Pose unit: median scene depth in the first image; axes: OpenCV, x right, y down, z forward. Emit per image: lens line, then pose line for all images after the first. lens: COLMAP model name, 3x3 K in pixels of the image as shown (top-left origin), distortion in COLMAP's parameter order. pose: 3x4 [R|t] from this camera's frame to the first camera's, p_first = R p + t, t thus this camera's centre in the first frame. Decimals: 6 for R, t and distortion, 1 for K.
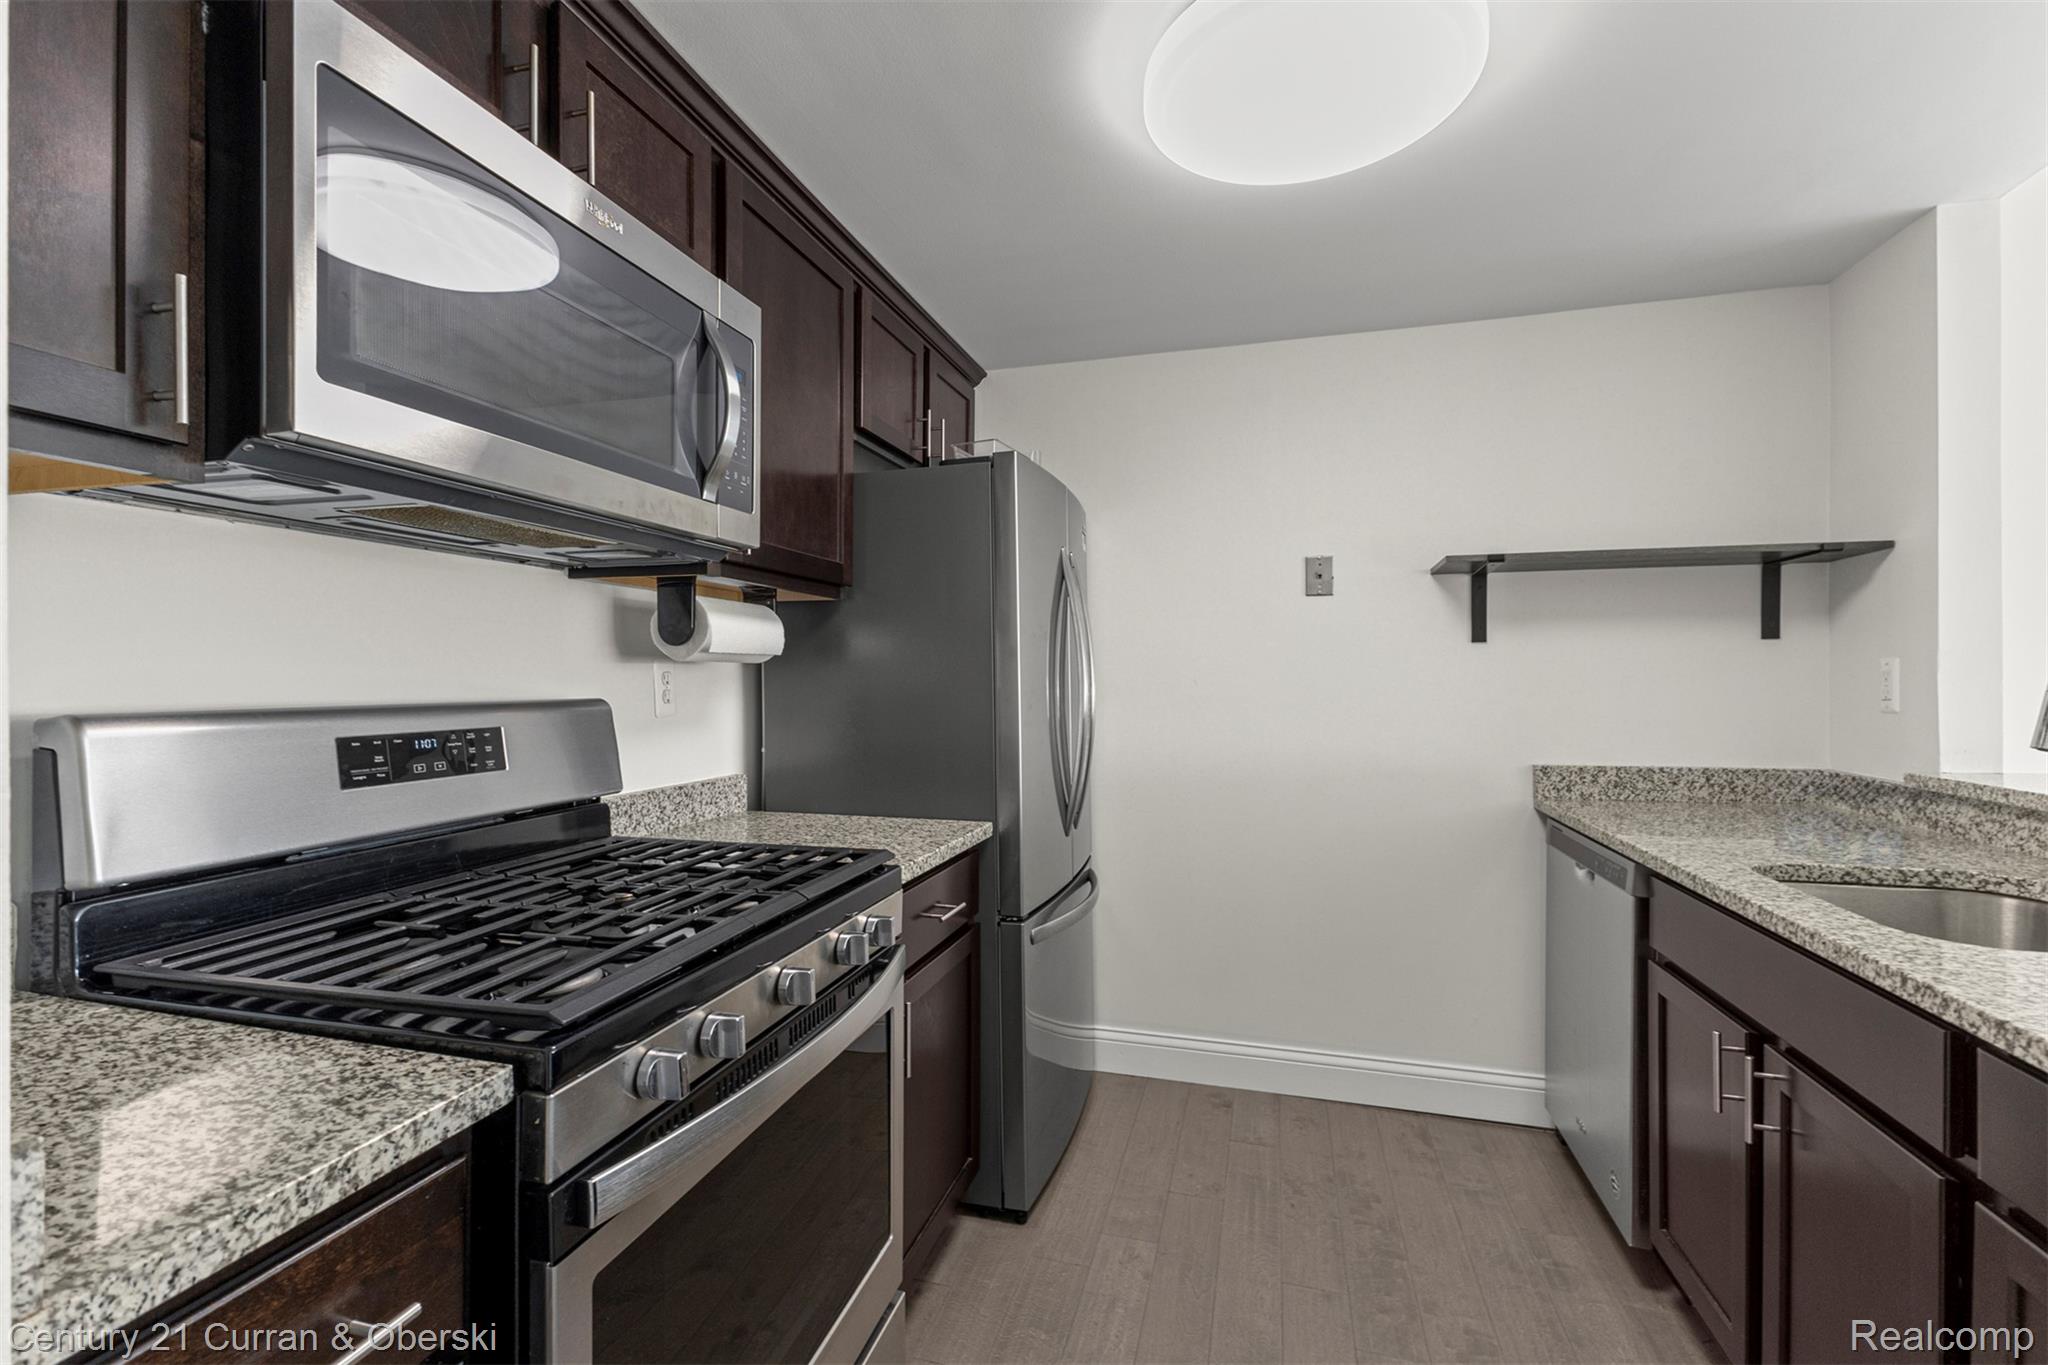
lens RADIAL K [[887.6, 0, 1013.1], [0, 887.6, 678.4], [0, 0, 1]] dist [0.012499, -0.004454]
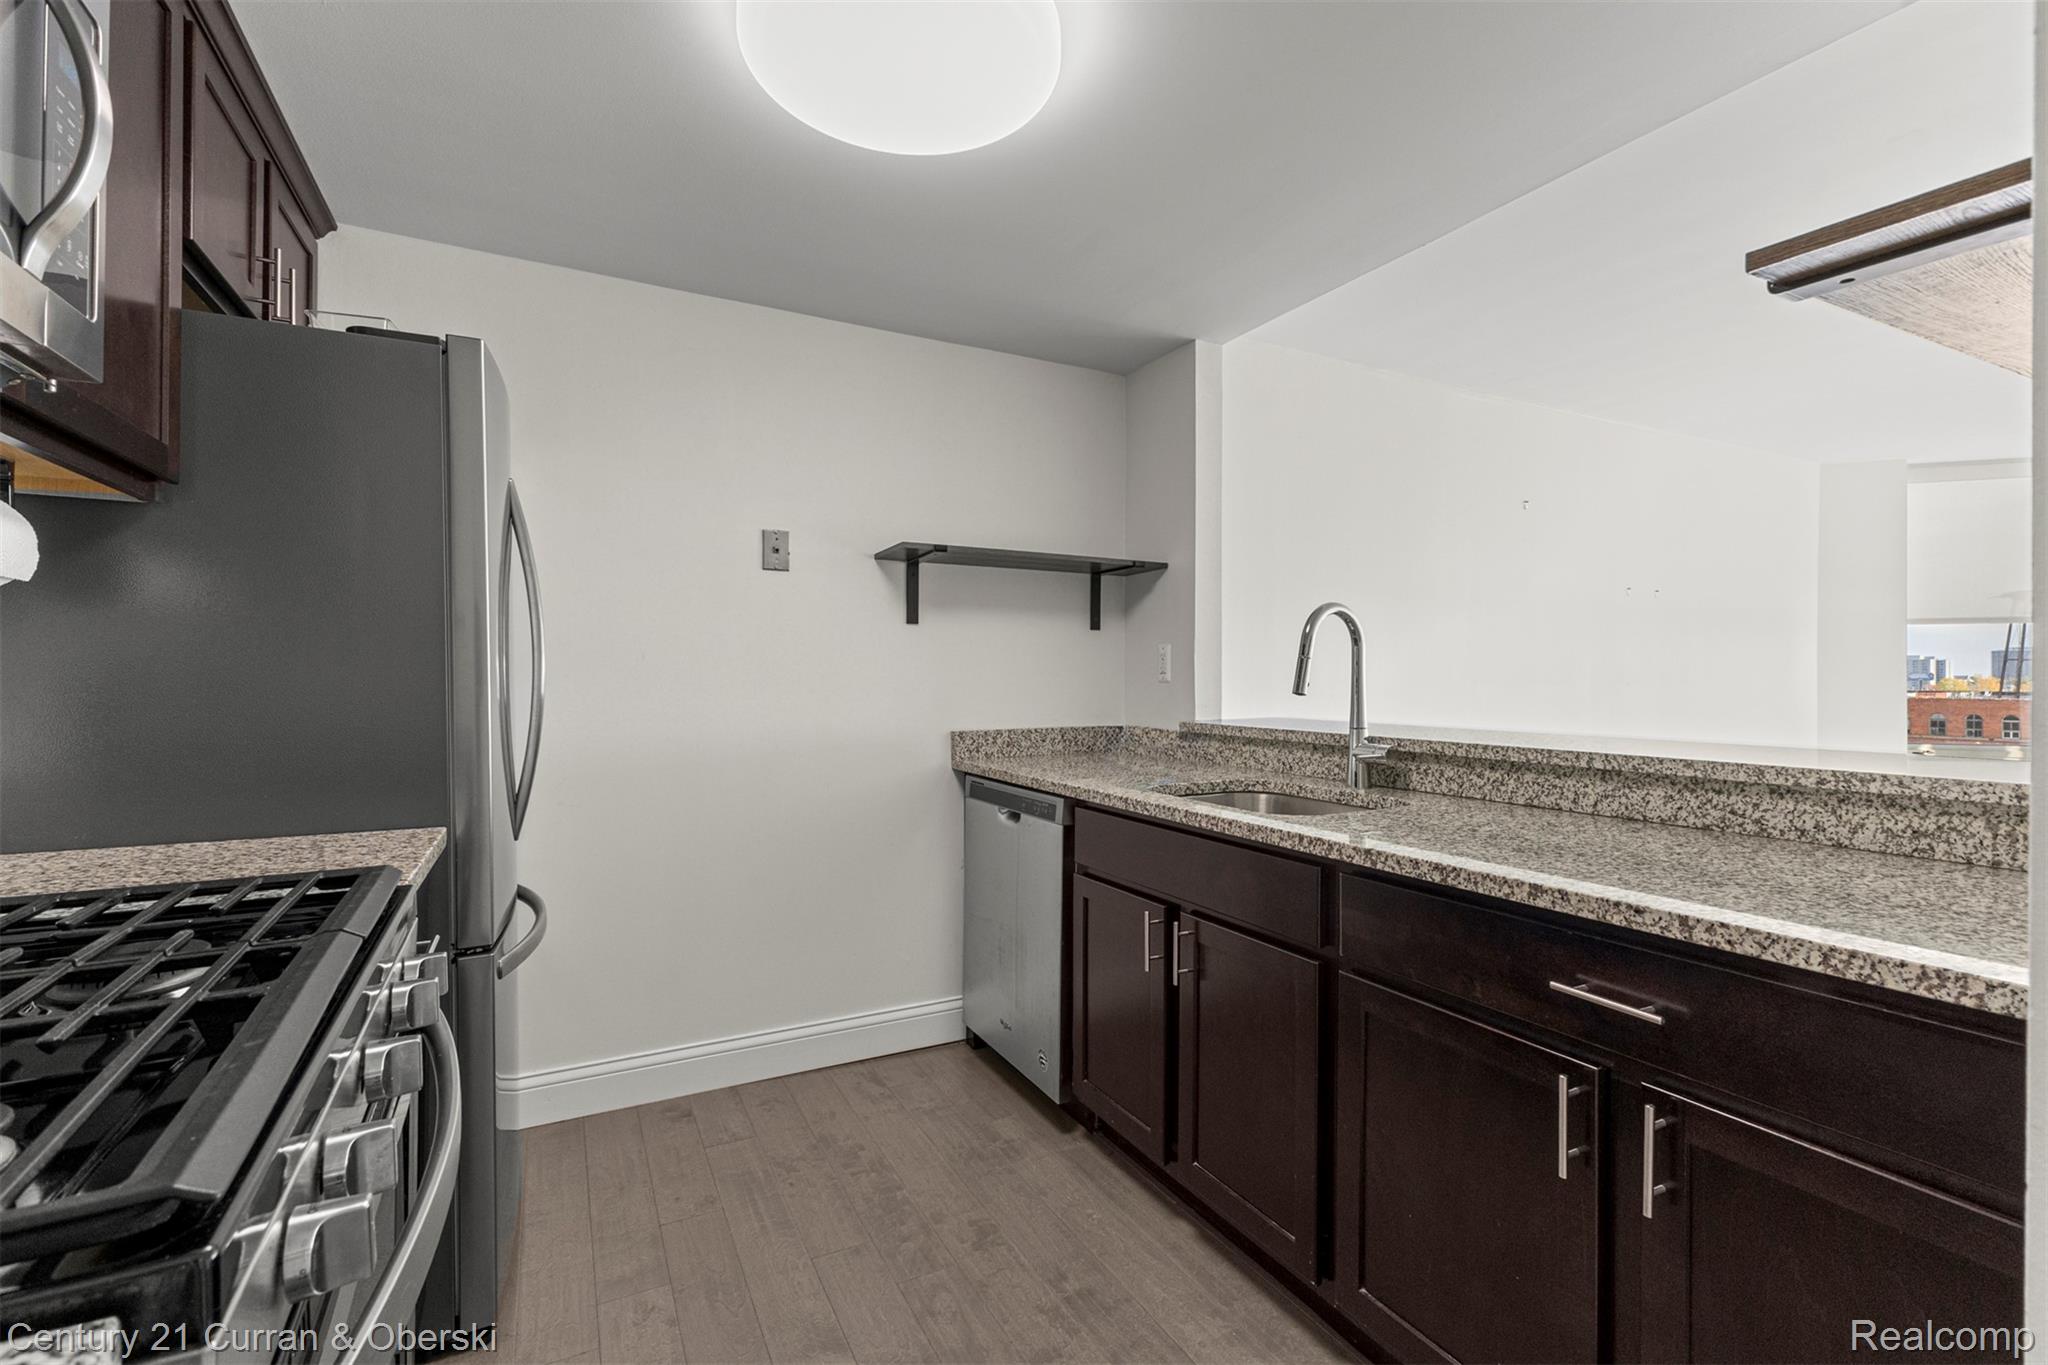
lens RADIAL K [[899.6, 0, 1017.3], [0, 899.6, 680.3], [0, 0, 1]] dist [0.009172, -0.000637]
pose [[0.719759, 0.001934, 0.694222, -0.233324], [-0.004671, 0.999987, 0.002057, 0.038538], [-0.694208, -0.004723, 0.719758, 0.135009]]
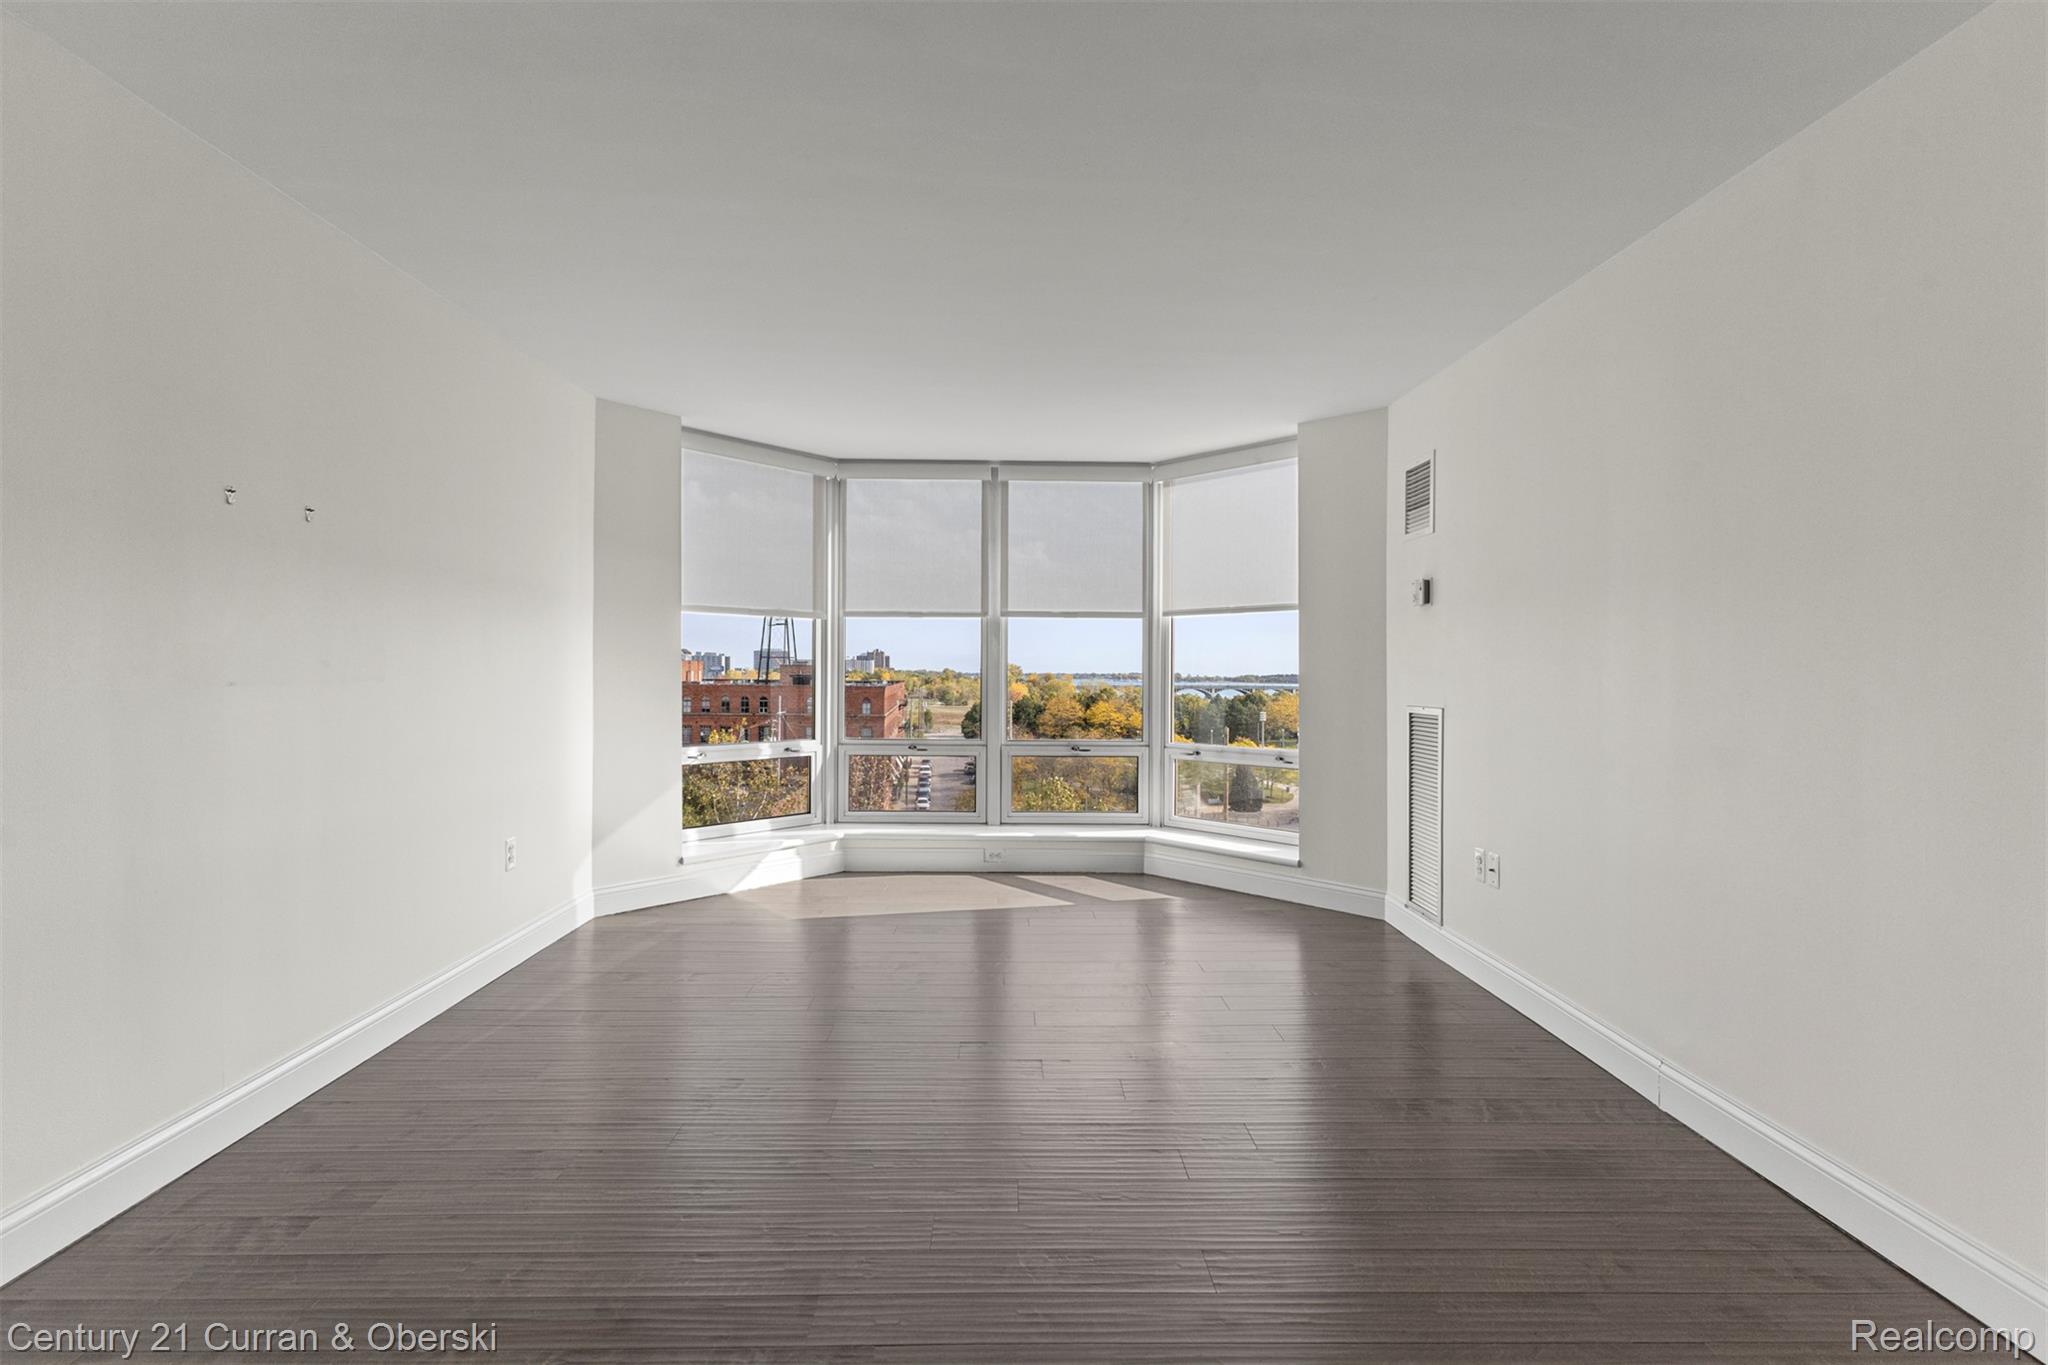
lens RADIAL K [[897.7, 0, 1019.6], [0, 897.7, 672.4], [0, 0, 1]] dist [0.014189, 0.000133]
pose [[-0.299831, 0.000921, 0.953992, 1.271383], [-0.007835, 0.999963, -0.003428, 0.022259], [-0.953960, -0.008503, -0.299813, 0.106859]]
